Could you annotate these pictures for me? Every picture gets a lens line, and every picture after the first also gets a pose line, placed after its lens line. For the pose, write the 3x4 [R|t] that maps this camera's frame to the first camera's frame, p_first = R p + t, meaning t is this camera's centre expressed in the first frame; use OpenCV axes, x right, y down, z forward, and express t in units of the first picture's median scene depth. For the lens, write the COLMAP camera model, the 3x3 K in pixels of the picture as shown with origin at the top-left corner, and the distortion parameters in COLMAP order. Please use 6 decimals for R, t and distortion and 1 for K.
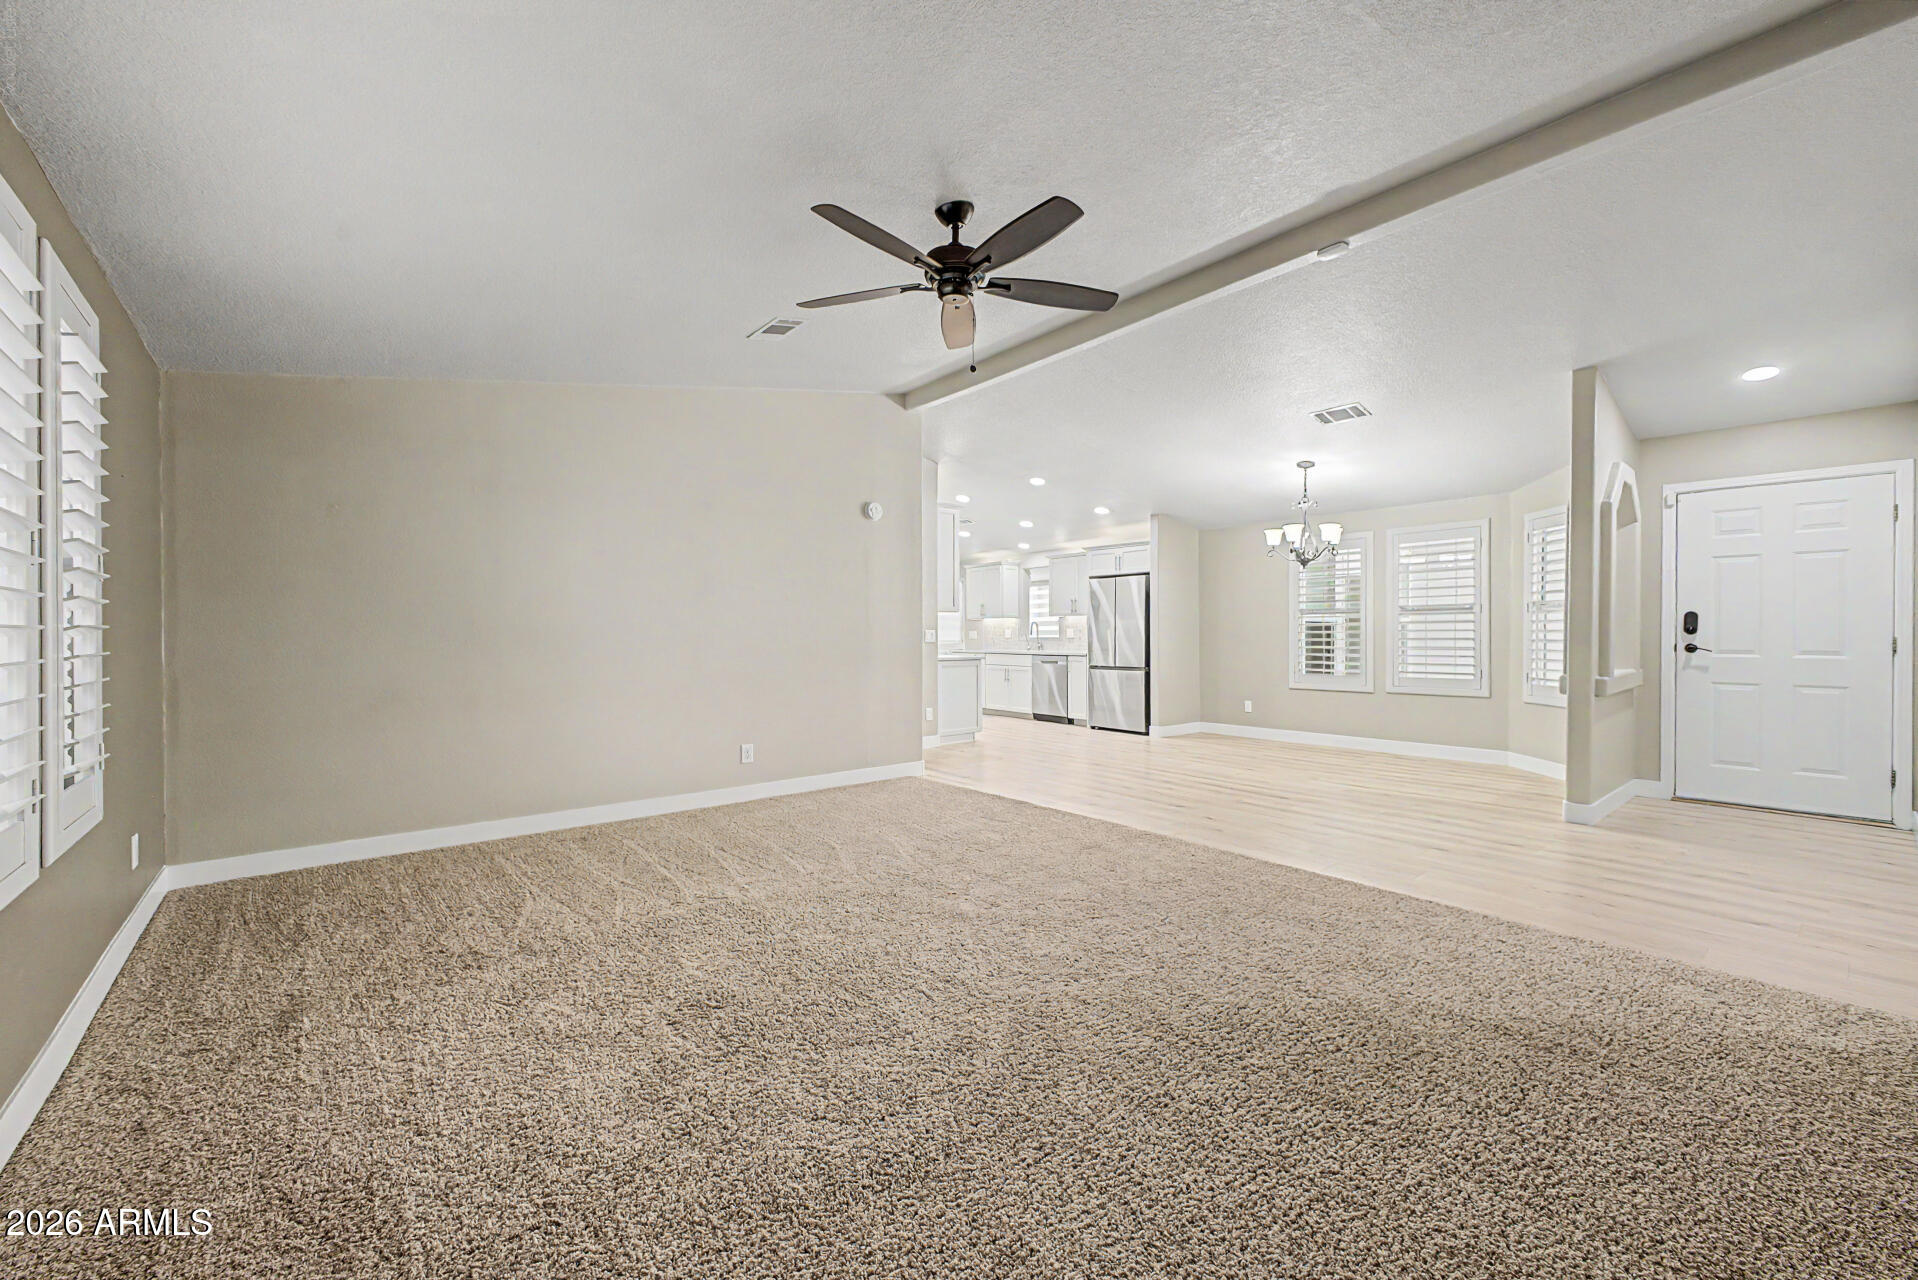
lens RADIAL K [[764.4, 0, 964.0], [0, 764.4, 631.4], [0, 0, 1]] dist [0.026572, -0.008934]
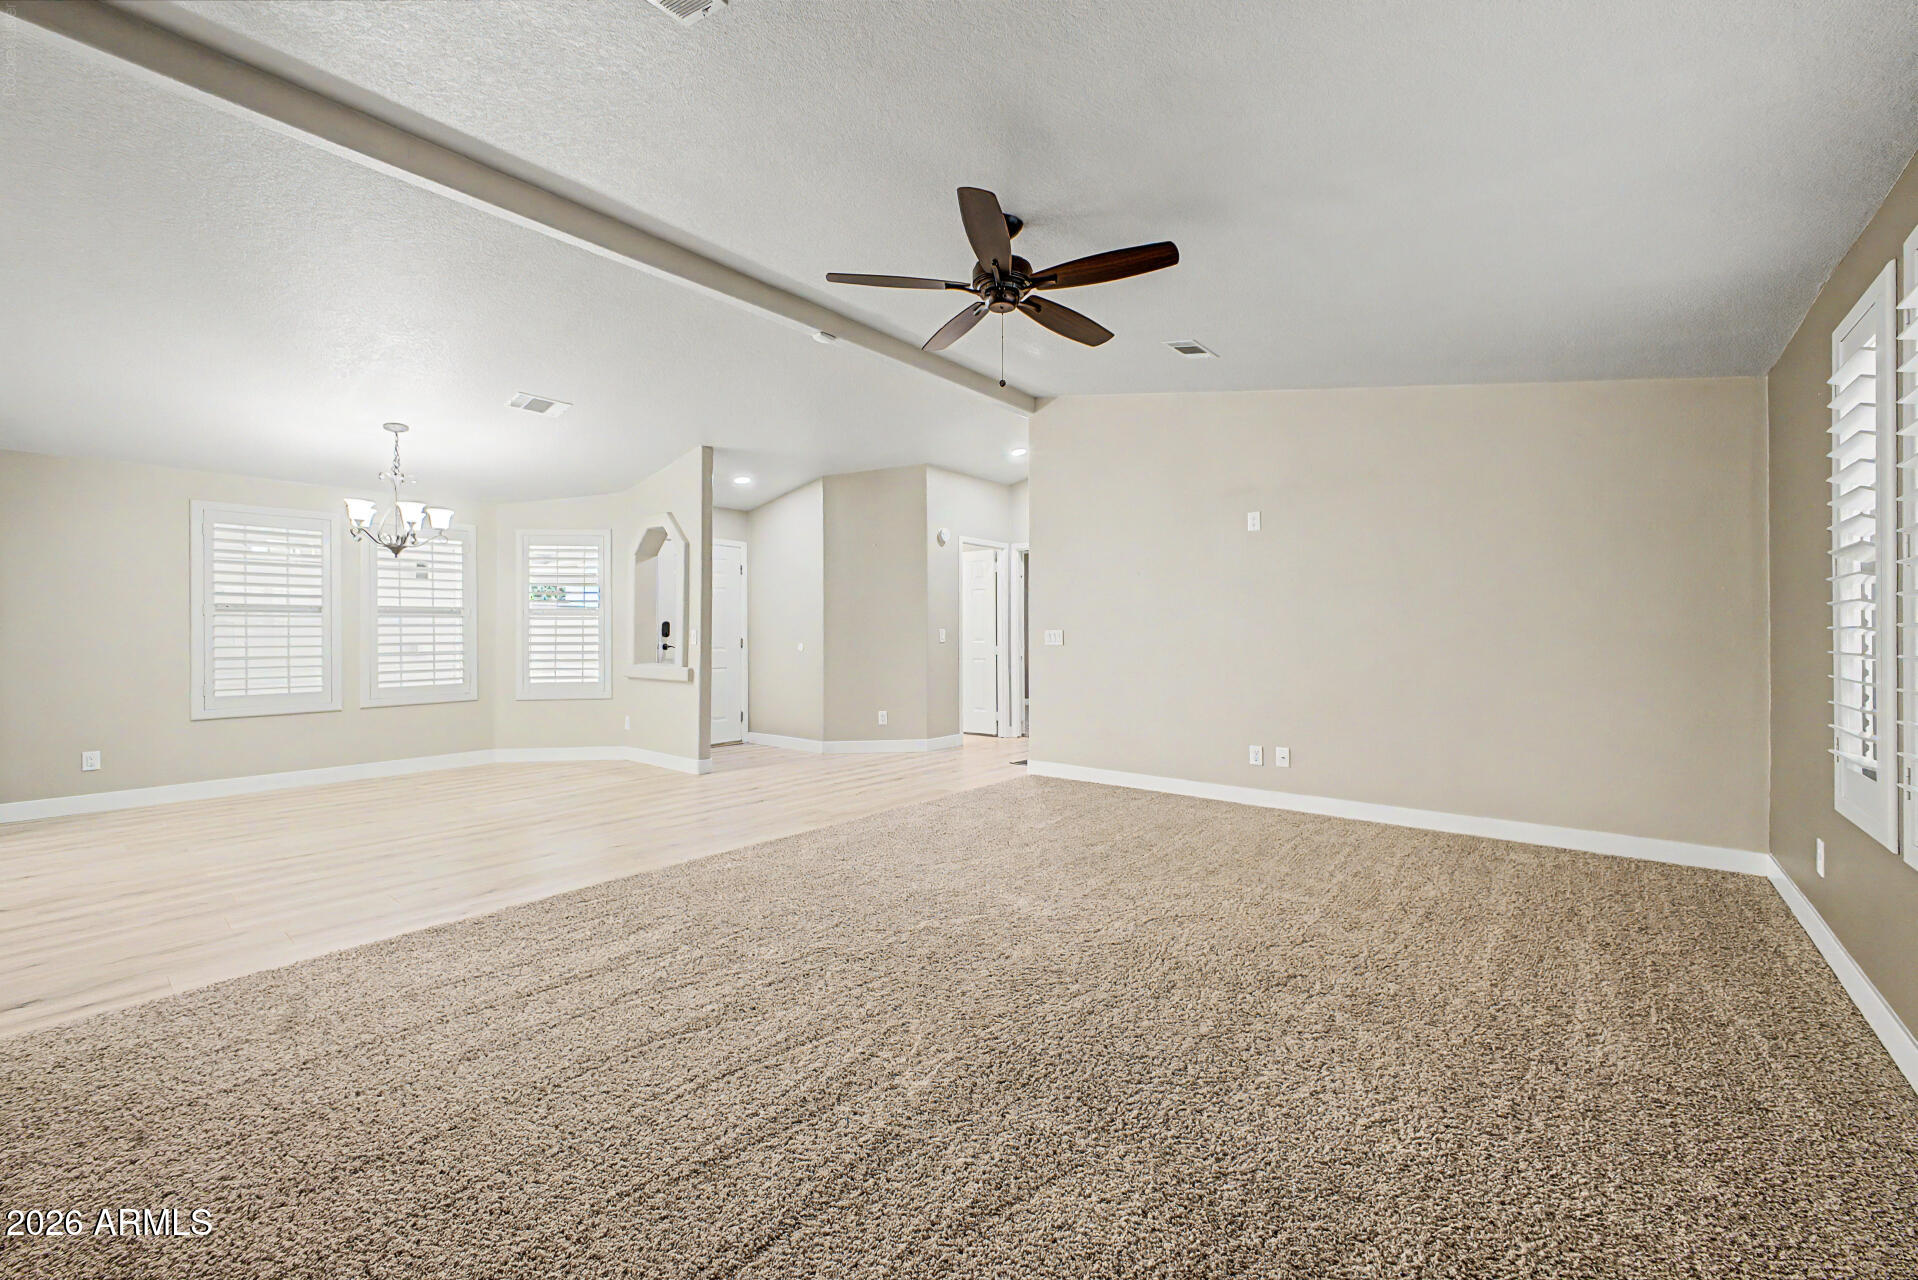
lens RADIAL K [[764.4, 0, 964.0], [0, 764.4, 631.4], [0, 0, 1]] dist [0.026572, -0.008934]
pose [[-0.163414, 0.001318, 0.986557, -0.340698], [-0.001196, 0.999998, -0.001534, -0.003276], [-0.986557, -0.001431, -0.163412, 0.418141]]
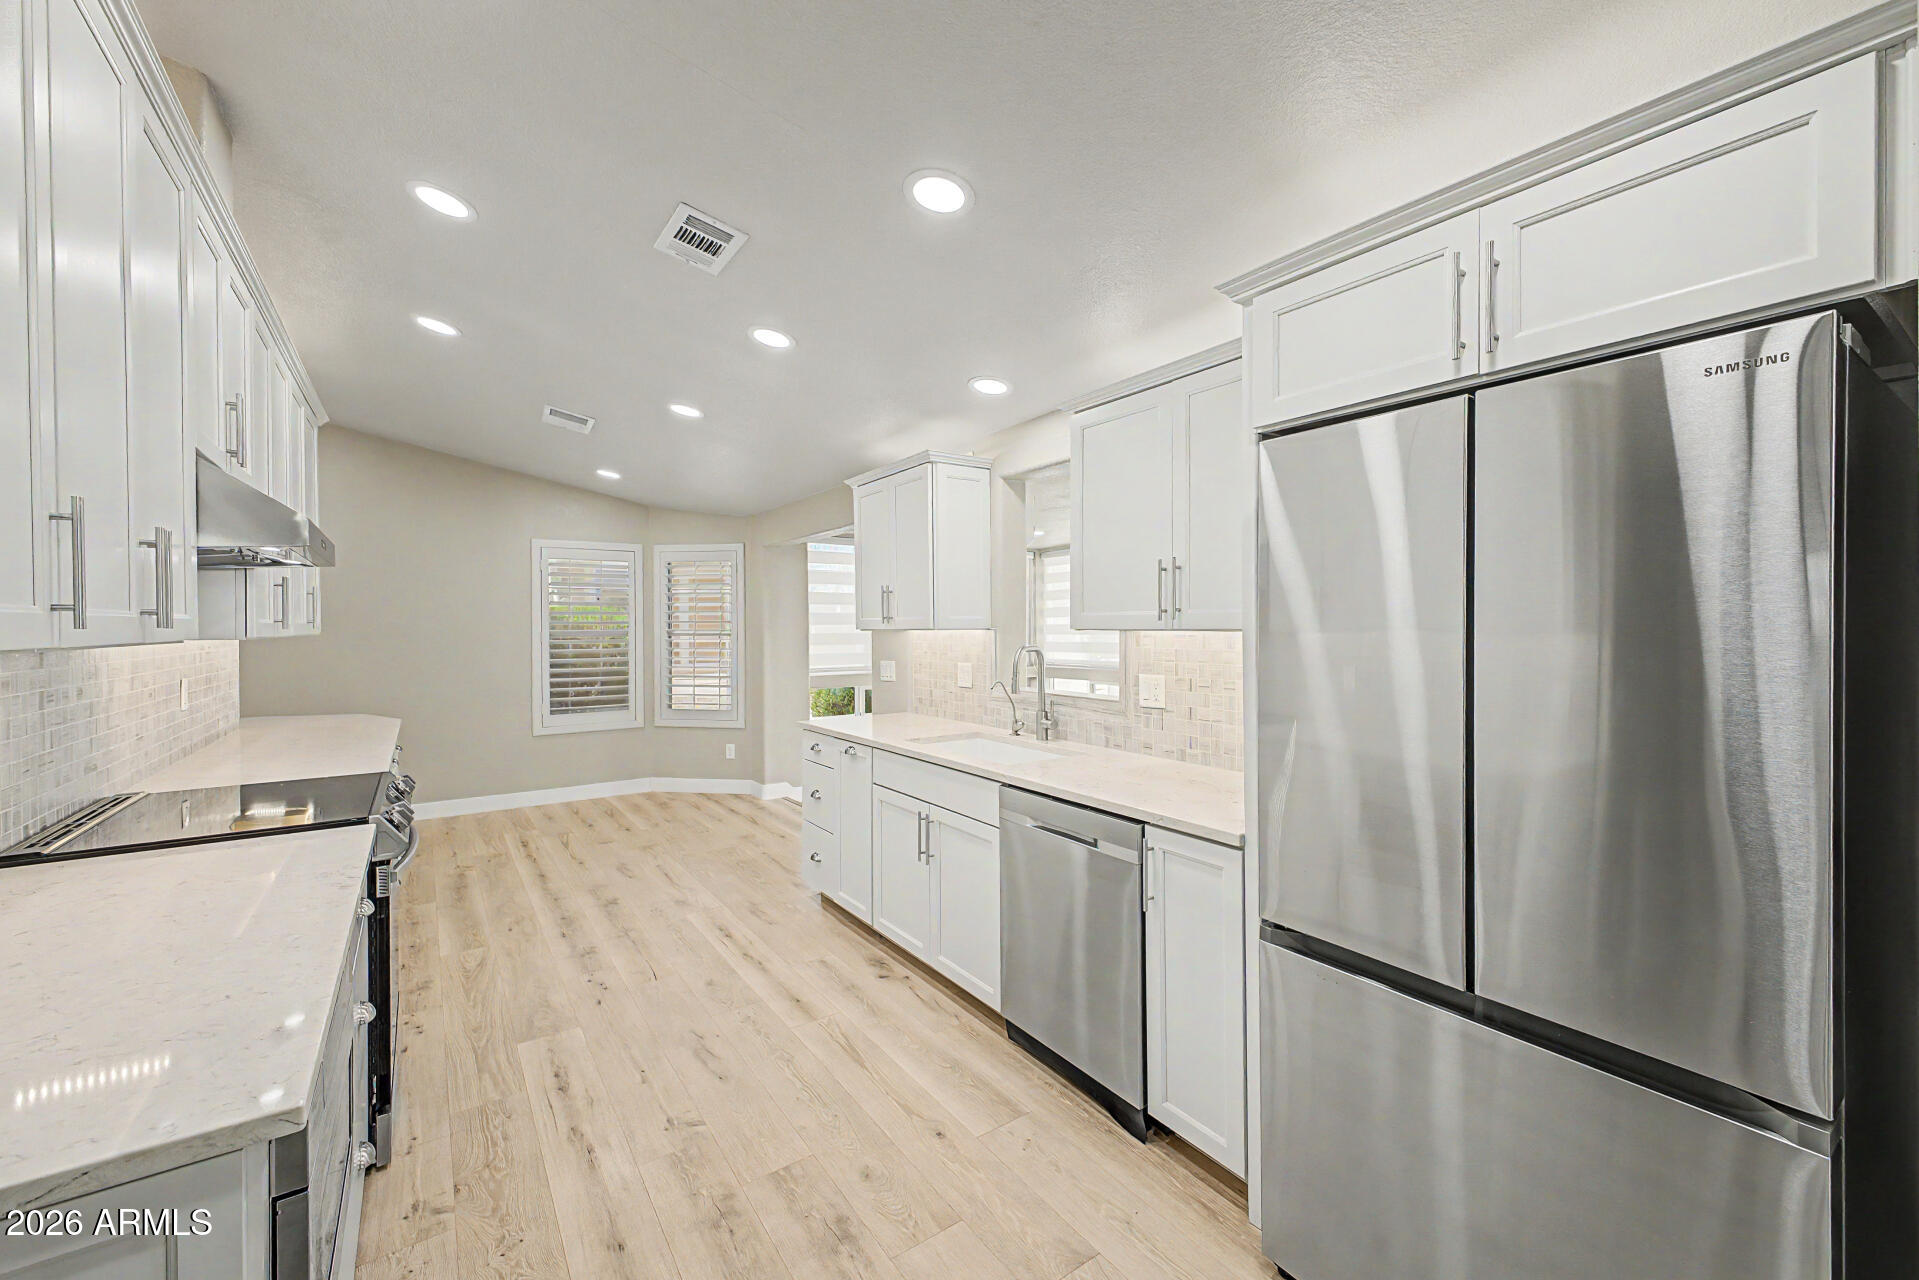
lens RADIAL K [[764.8, 0, 964.5], [0, 764.8, 631.4], [0, 0, 1]] dist [0.026572, -0.008934]
pose [[0.995229, -0.003802, -0.097490, 0.118597], [0.005273, 0.999876, 0.014837, -0.027785], [0.097421, -0.015280, 0.995126, 0.865967]]
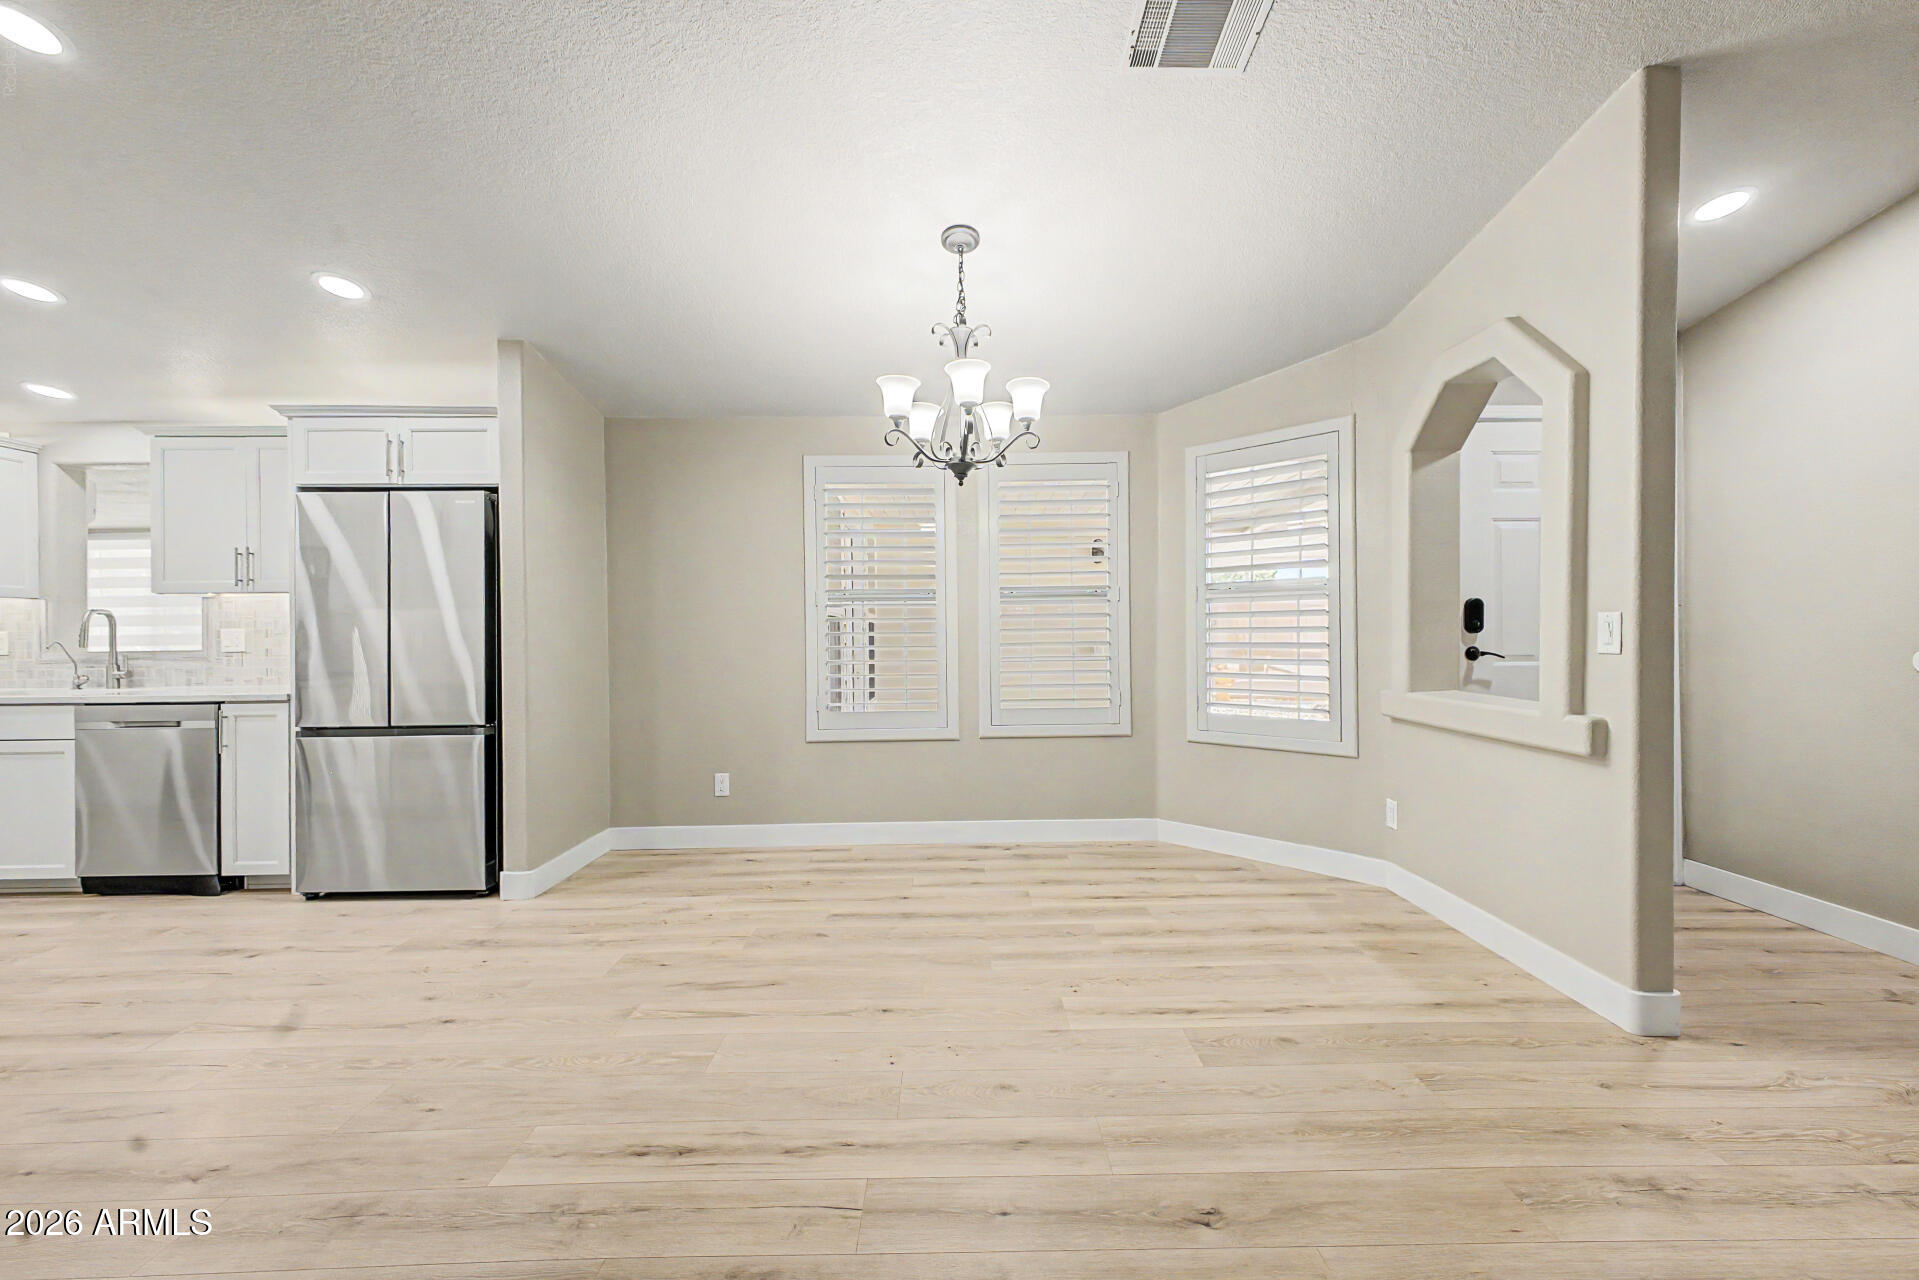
lens RADIAL K [[764.8, 0, 964.5], [0, 764.8, 631.4], [0, 0, 1]] dist [0.026572, -0.008934]
pose [[0.643390, -0.002318, 0.765535, 0.090412], [0.005213, 0.999985, -0.001353, 0.000733], [-0.765521, 0.004861, 0.643393, 0.552935]]
